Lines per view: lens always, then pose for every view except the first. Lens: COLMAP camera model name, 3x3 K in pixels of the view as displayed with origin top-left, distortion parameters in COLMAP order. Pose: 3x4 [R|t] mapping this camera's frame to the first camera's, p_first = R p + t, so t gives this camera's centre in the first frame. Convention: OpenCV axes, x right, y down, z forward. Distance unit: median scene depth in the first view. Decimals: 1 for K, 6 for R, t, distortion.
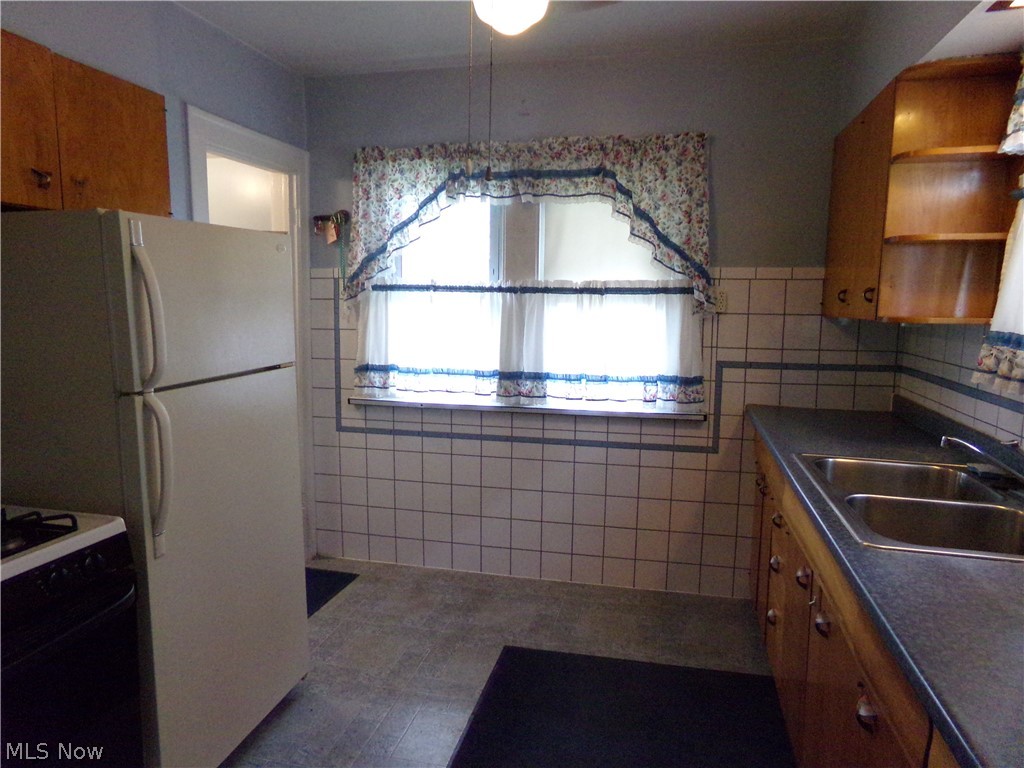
lens RADIAL K [[690.0, 0, 512.2], [0, 690.0, 385.4], [0, 0, 1]] dist [0.008416, 0.002995]
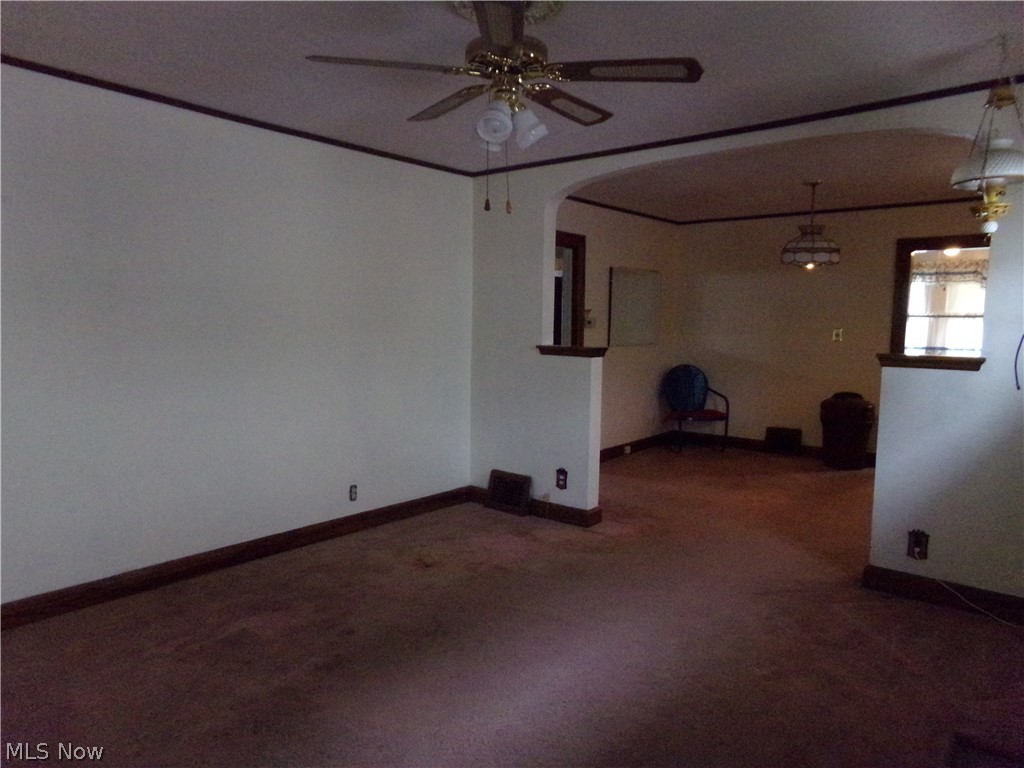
lens RADIAL K [[690.0, 0, 509.4], [0, 690.0, 385.9], [0, 0, 1]] dist [0.008416, 0.002995]
pose [[0.884757, 0.049654, -0.463399, -0.199938], [-0.068995, 0.997307, -0.024868, 0.314316], [0.460917, 0.053974, 0.885801, -2.143394]]
